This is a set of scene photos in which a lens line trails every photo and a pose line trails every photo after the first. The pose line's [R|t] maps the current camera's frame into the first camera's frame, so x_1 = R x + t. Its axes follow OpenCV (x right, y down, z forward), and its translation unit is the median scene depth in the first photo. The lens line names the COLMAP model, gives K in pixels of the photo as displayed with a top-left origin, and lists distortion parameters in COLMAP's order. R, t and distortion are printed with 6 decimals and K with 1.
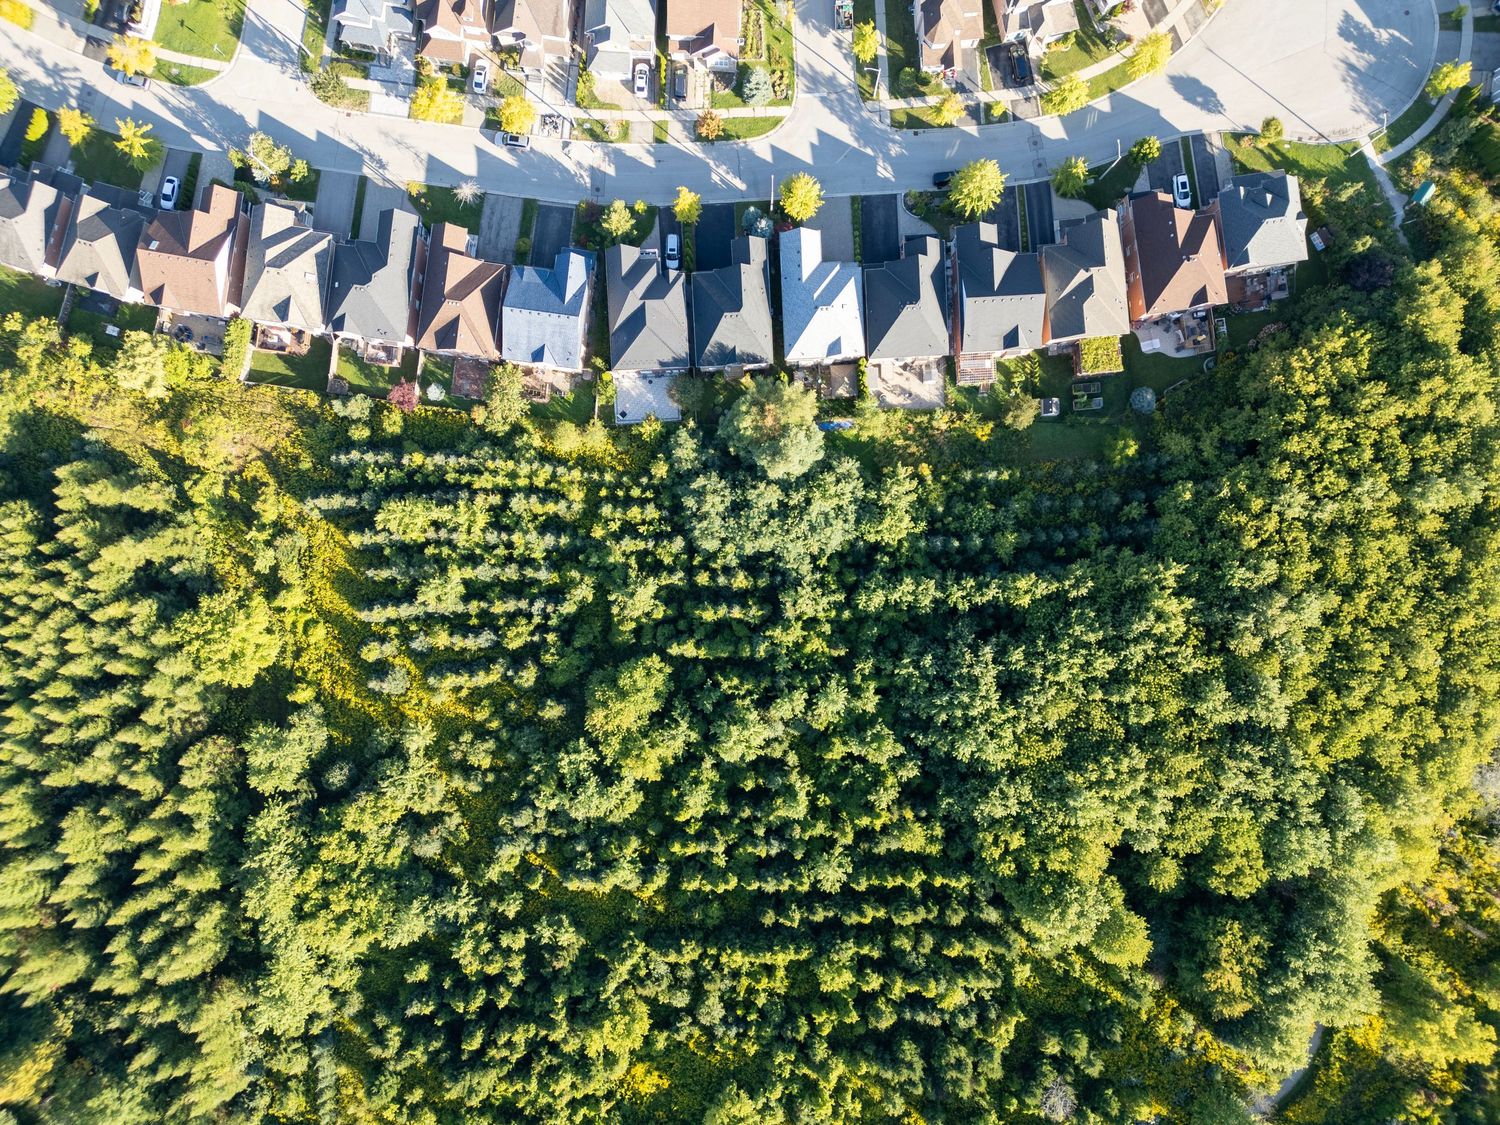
lens RADIAL K [[1044.9, 0, 747.6], [0, 1044.9, 566.4], [0, 0, 1]] dist [0.082690, -0.071700]
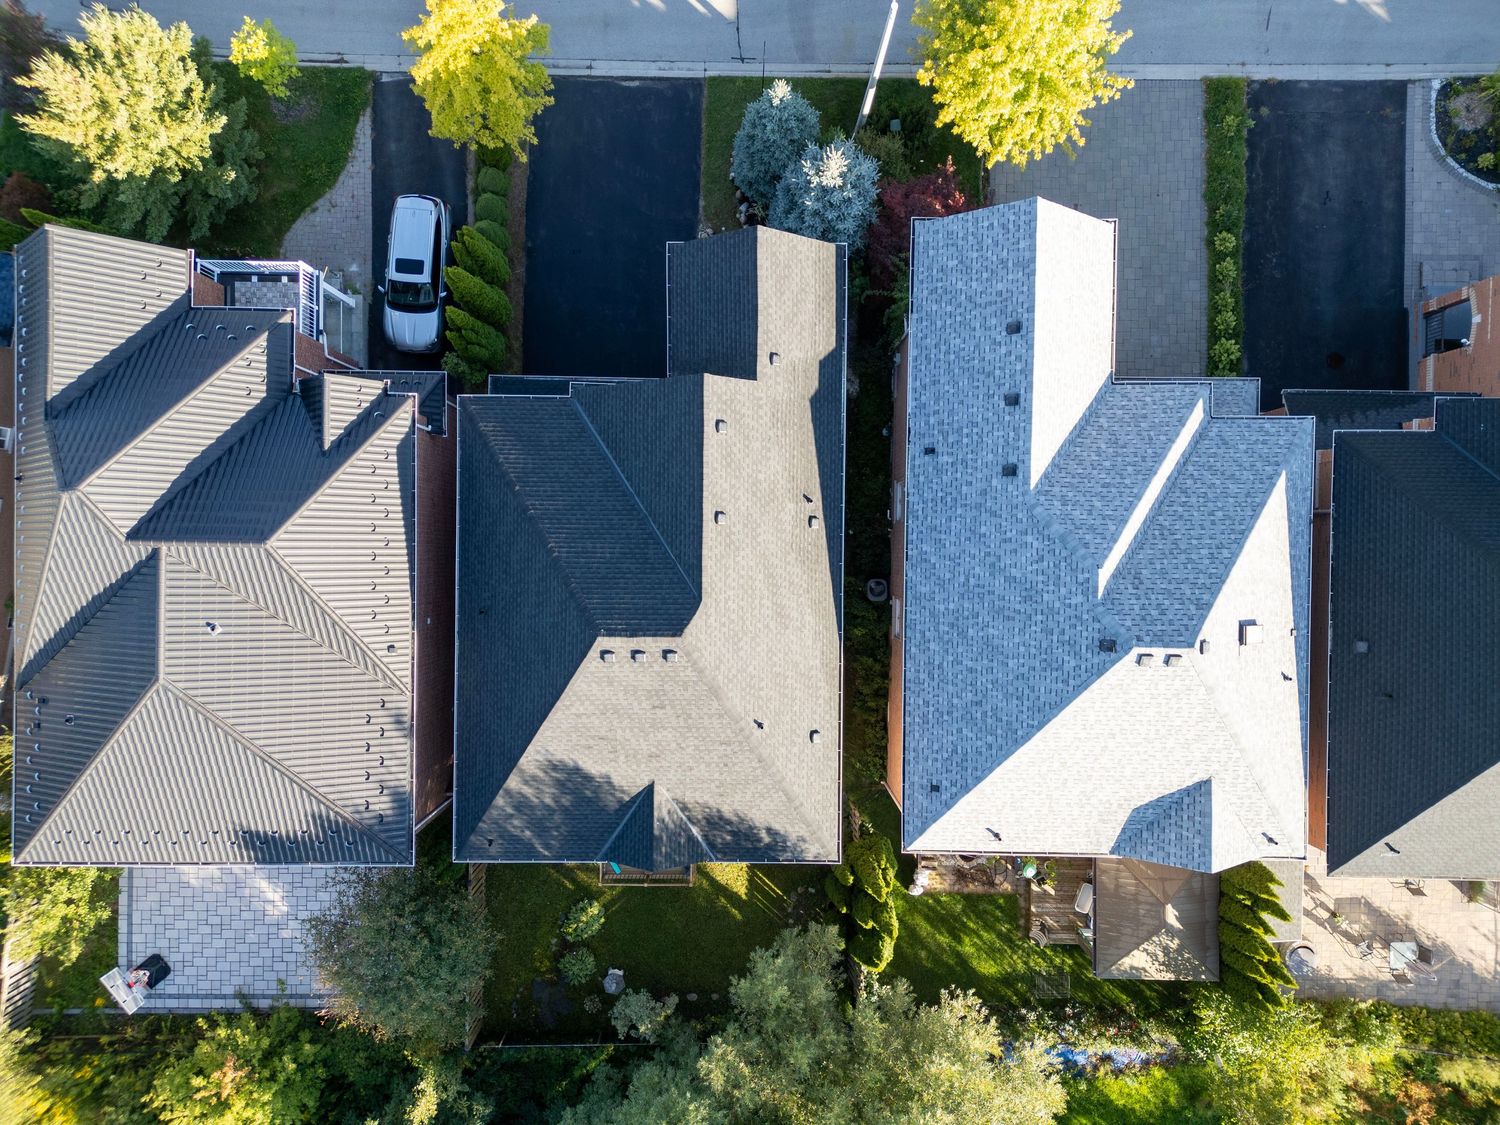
lens RADIAL K [[1040.0, 0, 747.3], [0, 1040.0, 565.0], [0, 0, 1]] dist [0.083331, -0.073106]
pose [[0.998201, 0.058901, 0.011164, 0.000975], [-0.059010, 0.998210, 0.009711, -0.241802], [-0.010572, -0.010352, 0.999891, 0.769533]]
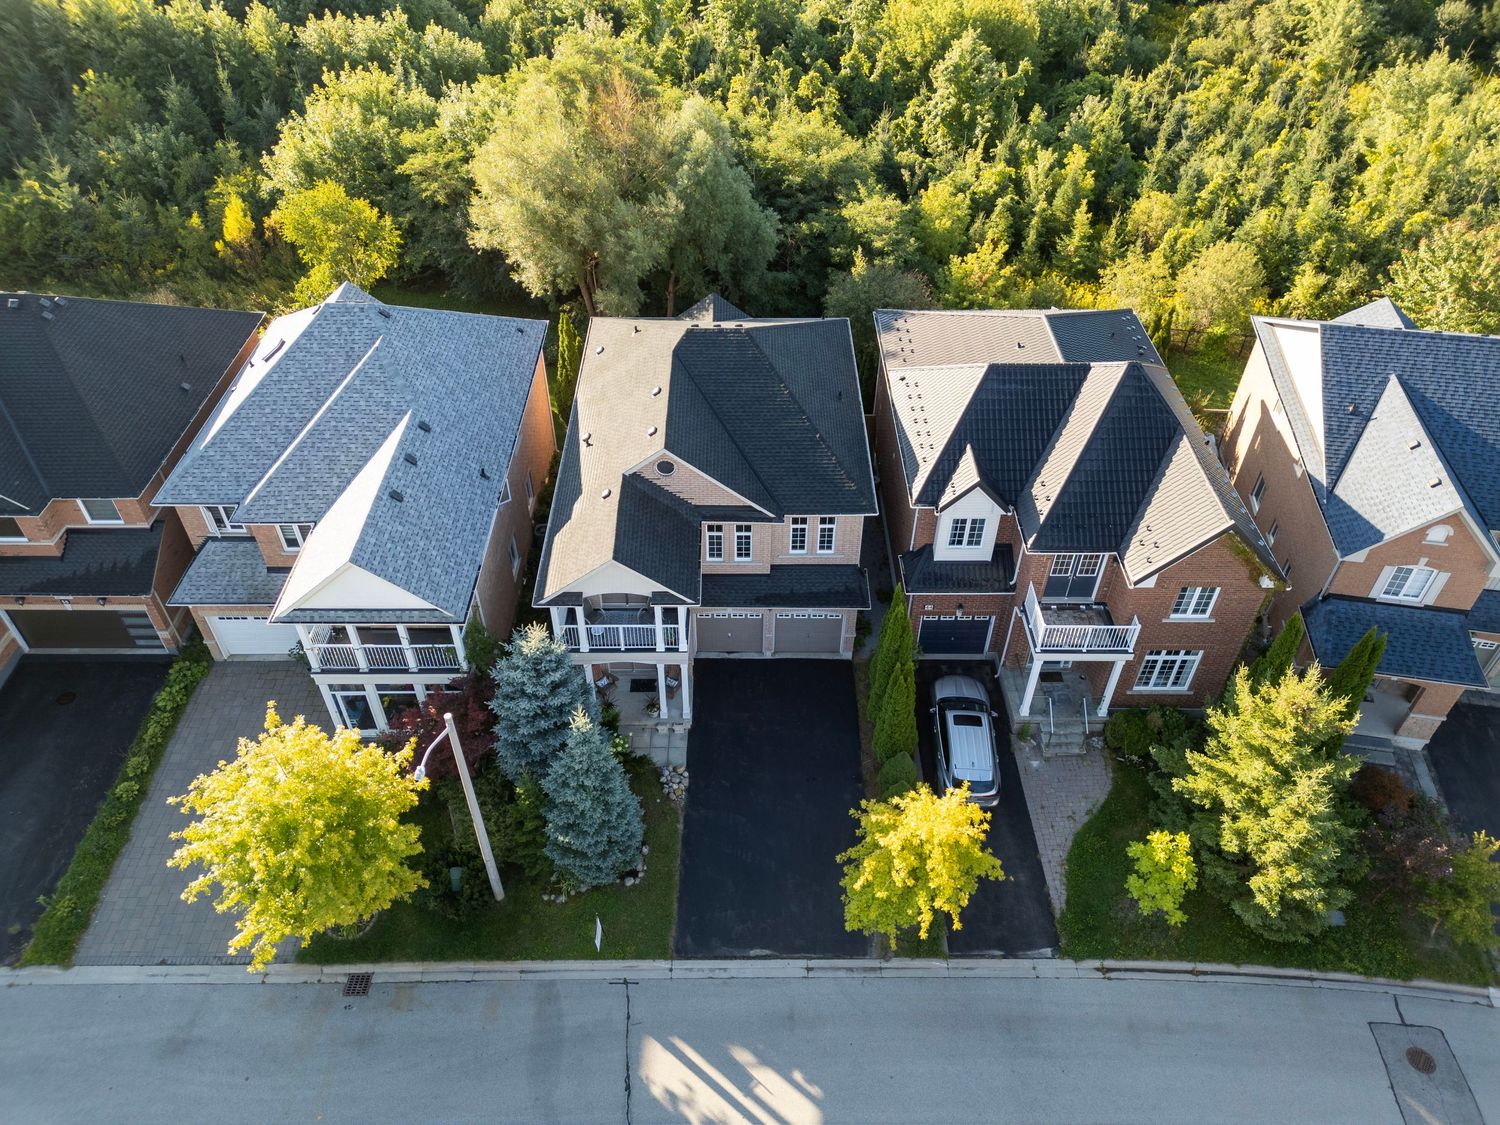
lens RADIAL K [[1041.0, 0, 745.8], [0, 1041.0, 563.7], [0, 0, 1]] dist [0.083605, -0.078251]
pose [[-0.999046, -0.028288, 0.033265, -0.030229], [0.043648, -0.669084, 0.741904, -0.441662], [0.001270, 0.742649, 0.669680, 0.818390]]
